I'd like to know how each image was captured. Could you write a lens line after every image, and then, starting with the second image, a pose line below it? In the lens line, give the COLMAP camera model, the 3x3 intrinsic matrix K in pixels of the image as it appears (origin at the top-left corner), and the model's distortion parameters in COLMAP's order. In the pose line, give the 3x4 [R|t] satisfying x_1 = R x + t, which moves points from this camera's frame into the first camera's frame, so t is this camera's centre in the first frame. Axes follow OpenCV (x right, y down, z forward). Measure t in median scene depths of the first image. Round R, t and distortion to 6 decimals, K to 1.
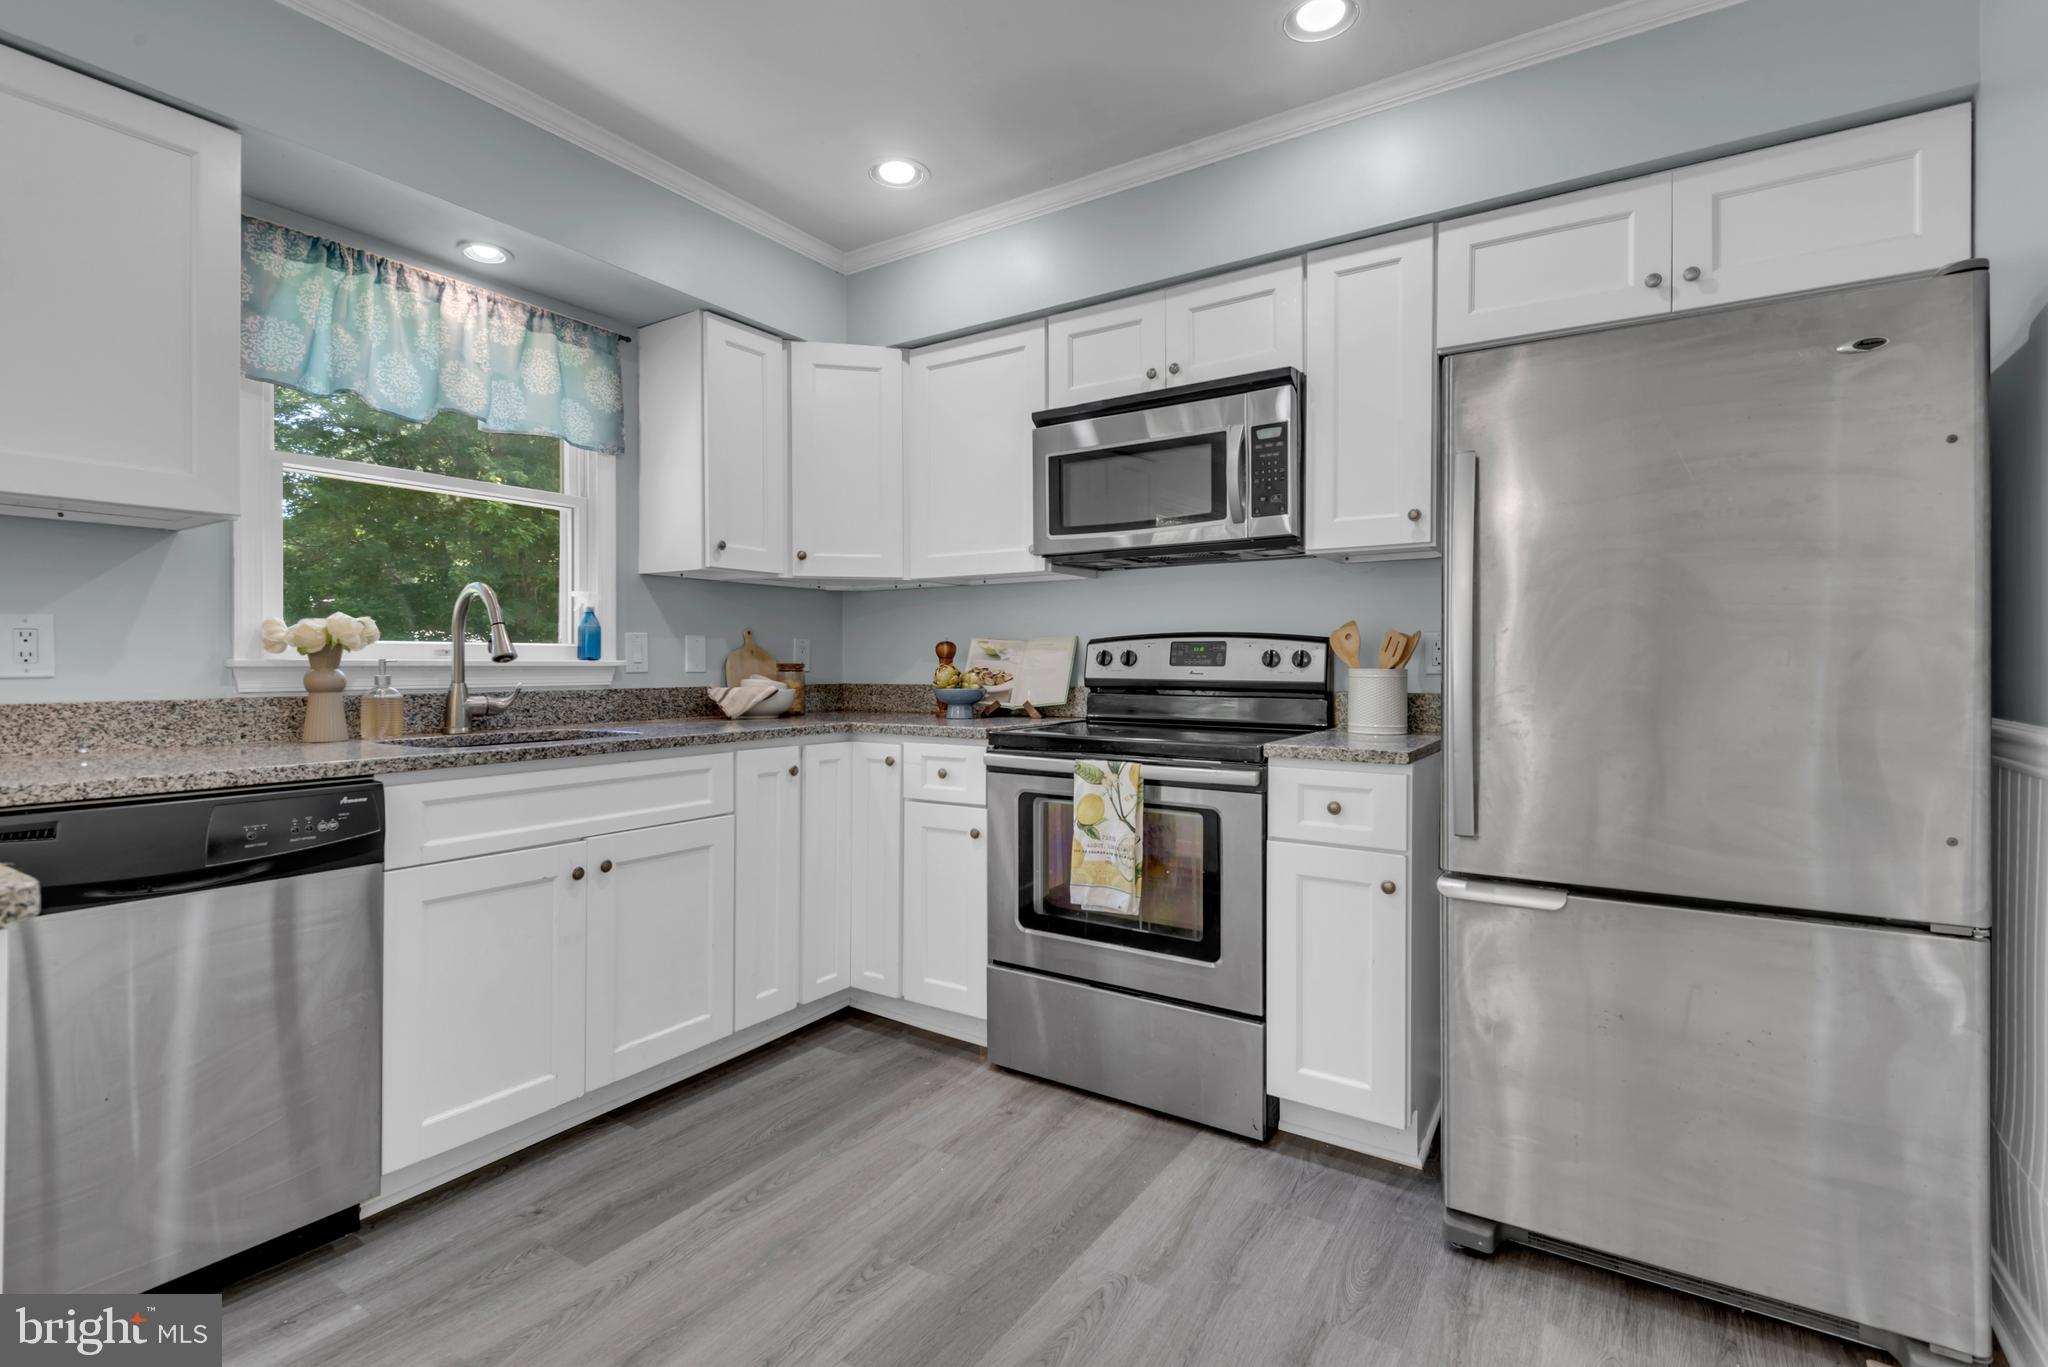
lens RADIAL K [[947.9, 0, 1017.3], [0, 947.9, 668.4], [0, 0, 1]] dist [0.035129, -0.030284]
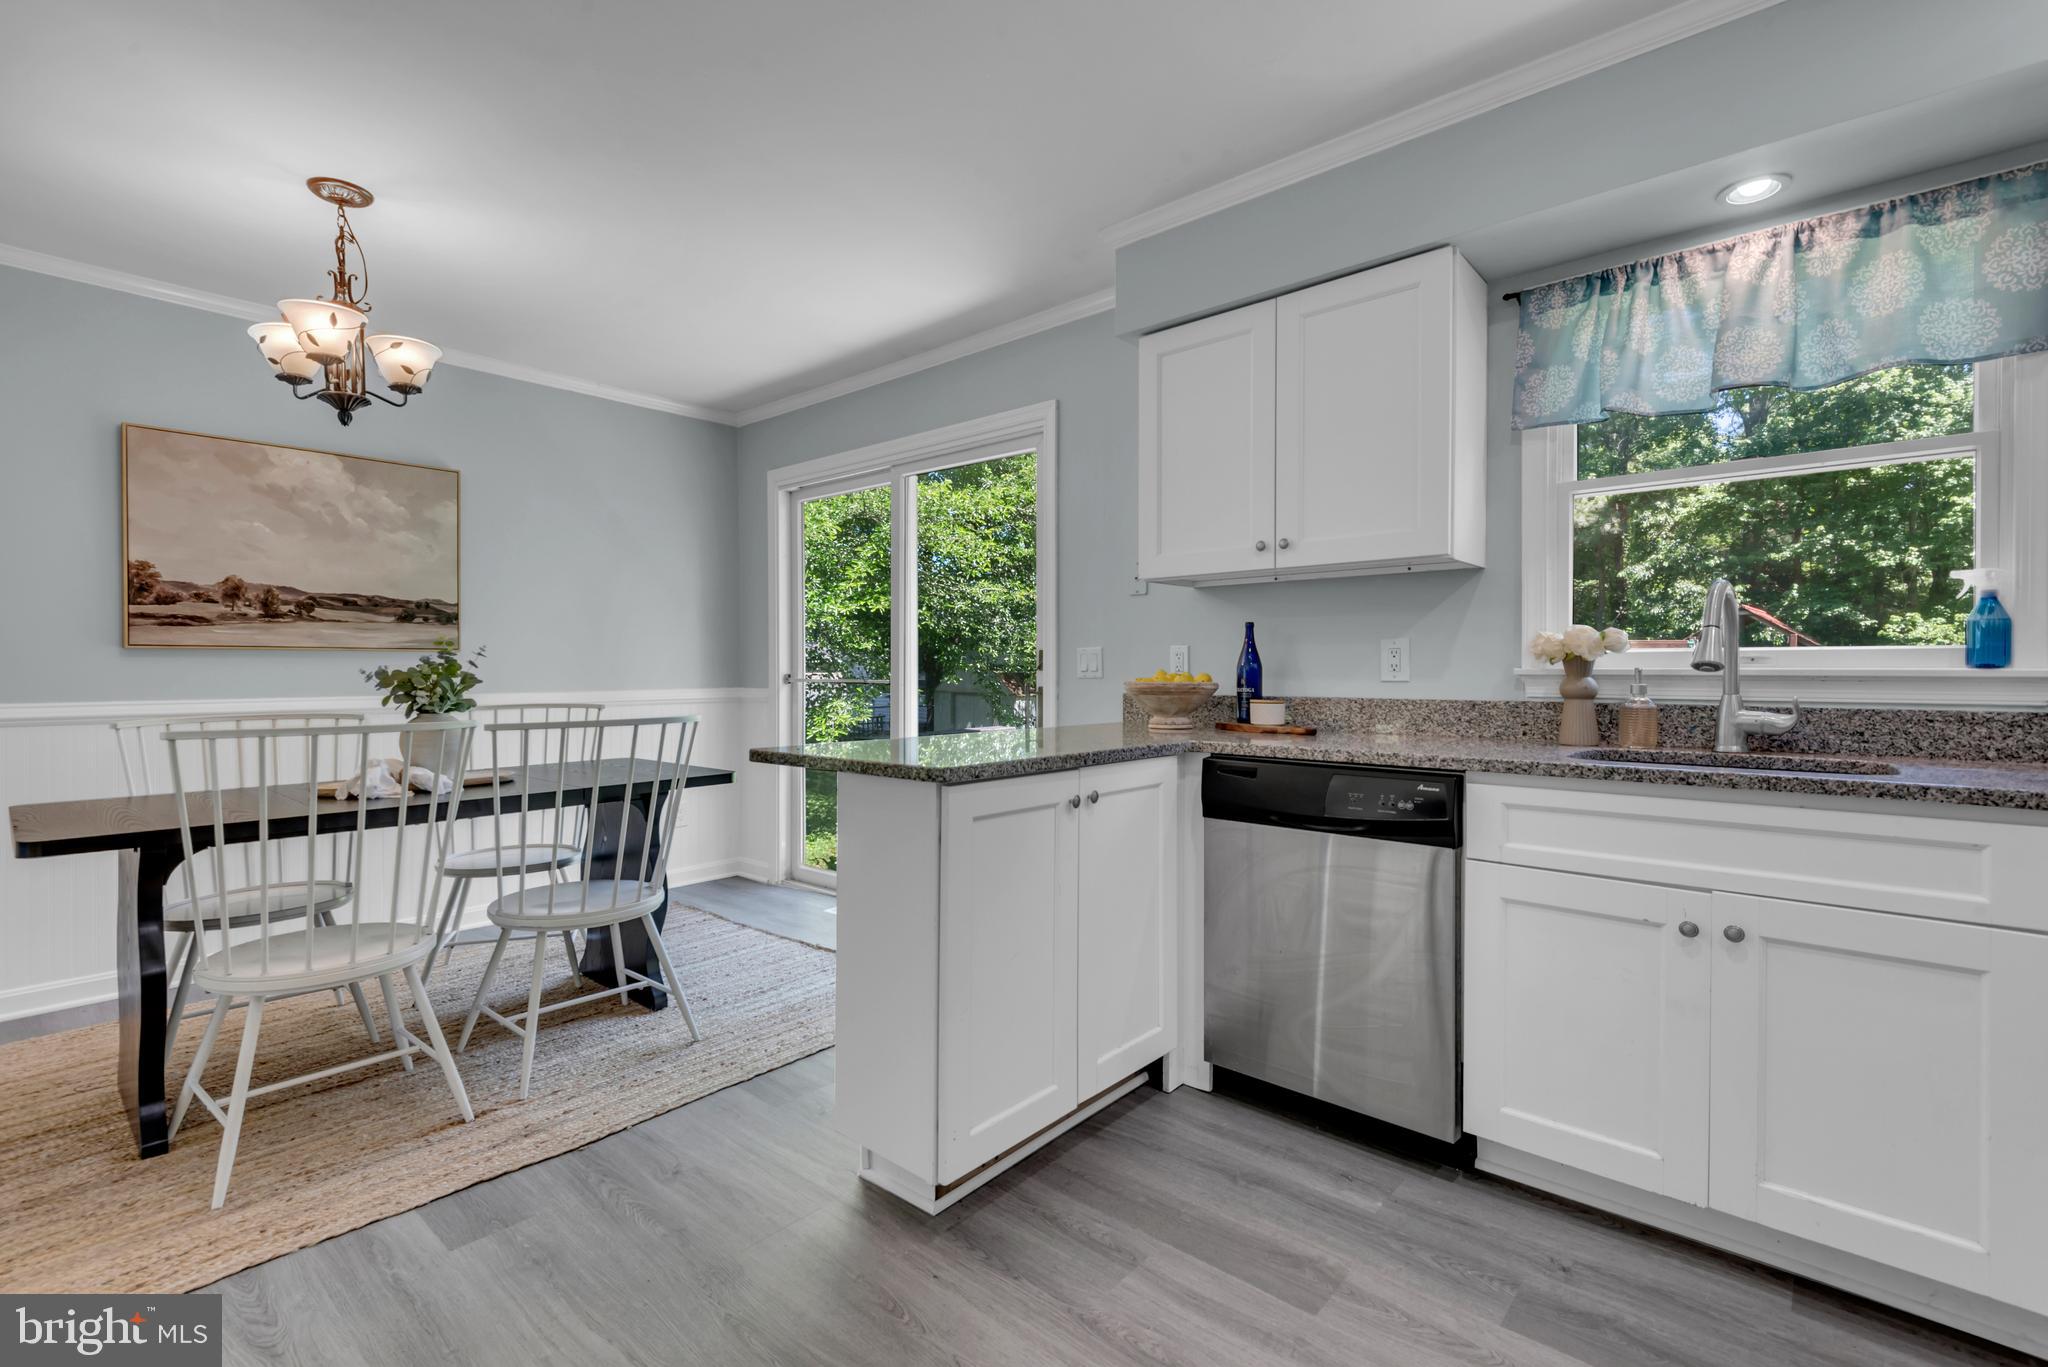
lens RADIAL K [[916.3, 0, 1019.9], [0, 916.3, 675.7], [0, 0, 1]] dist [0.042121, -0.023805]
pose [[-0.139798, 0.006386, -0.990159, 0.348004], [-0.006030, 0.999955, 0.007301, -0.004486], [0.990162, 0.006992, -0.139754, 0.460485]]
